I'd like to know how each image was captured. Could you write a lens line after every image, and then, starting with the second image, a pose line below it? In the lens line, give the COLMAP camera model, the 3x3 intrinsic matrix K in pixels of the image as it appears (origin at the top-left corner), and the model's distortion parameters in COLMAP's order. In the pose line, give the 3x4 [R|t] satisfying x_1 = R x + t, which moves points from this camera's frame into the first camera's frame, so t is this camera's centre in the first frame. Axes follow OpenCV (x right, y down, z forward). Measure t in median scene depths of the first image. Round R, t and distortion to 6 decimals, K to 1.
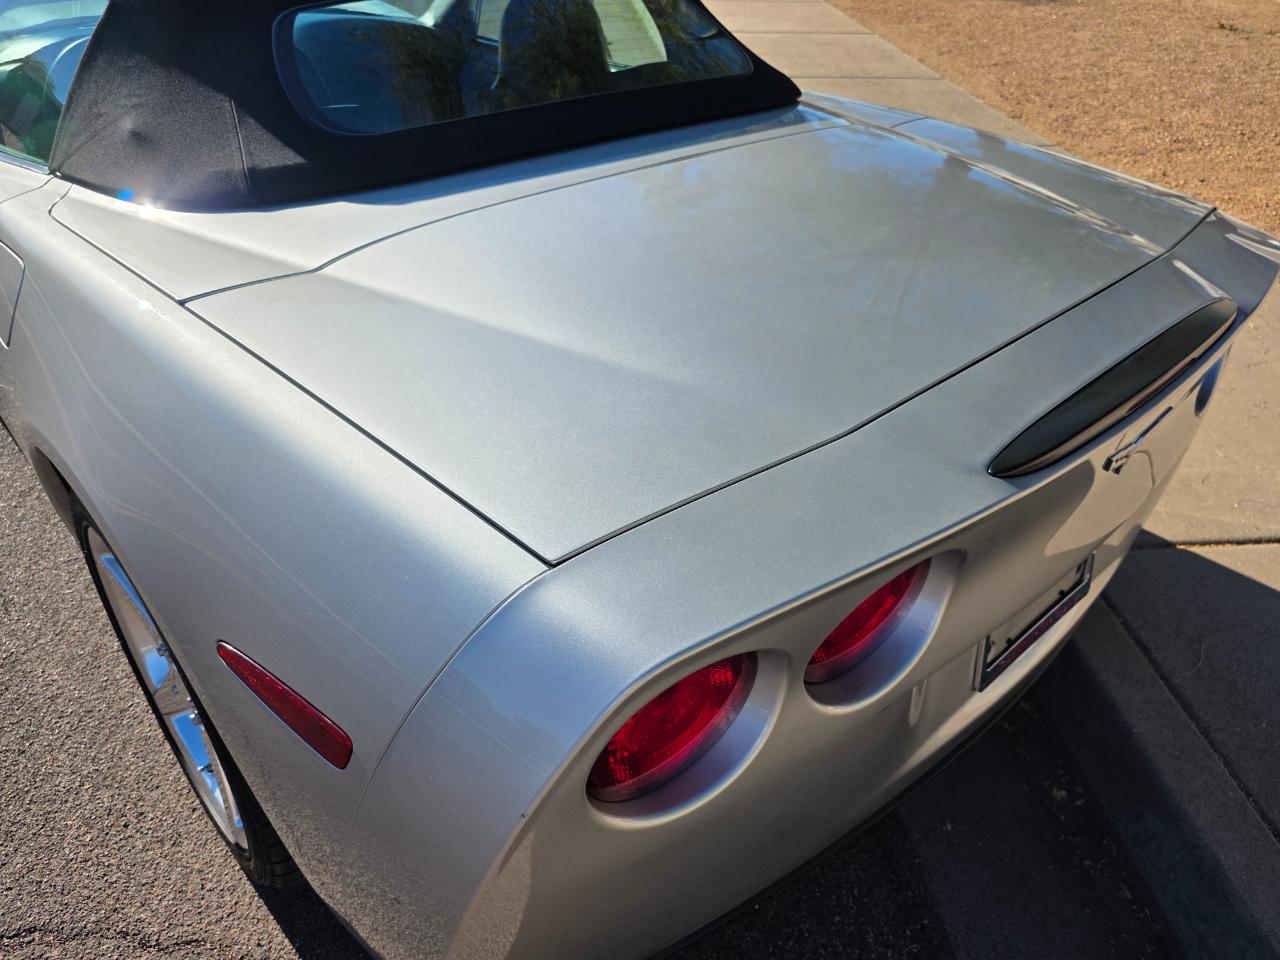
lens RADIAL K [[871.1, 0, 640.4], [0, 871.1, 485.8], [0, 0, 1]] dist [0.052365, -0.046155]
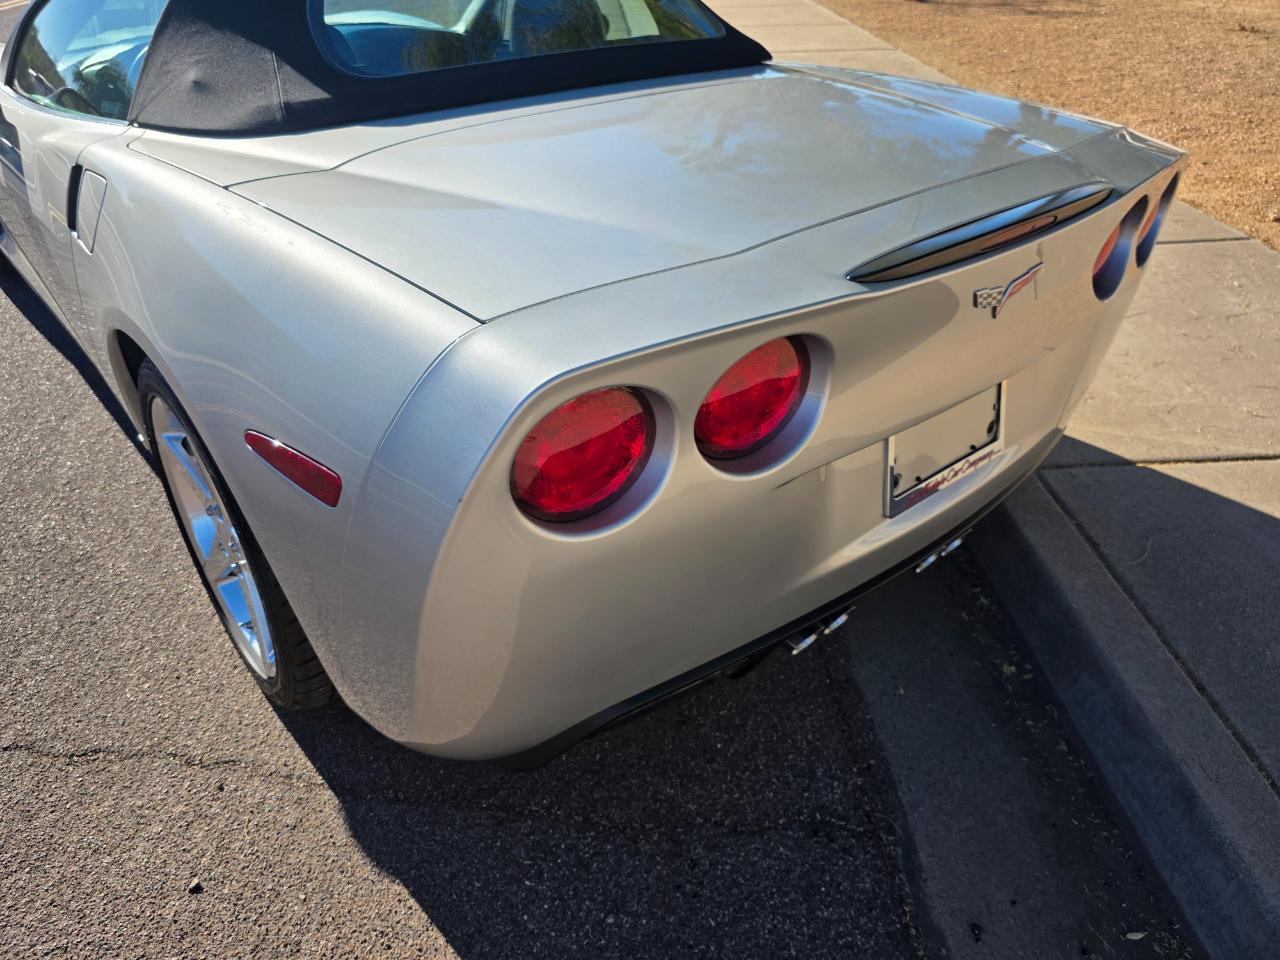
lens RADIAL K [[871.1, 0, 642.8], [0, 871.1, 470.1], [0, 0, 1]] dist [0.052365, -0.046155]
pose [[0.998242, -0.008164, -0.058708, 0.093934], [0.005001, 0.998538, -0.053826, 0.168234], [0.059062, 0.053438, 0.996823, -0.129179]]
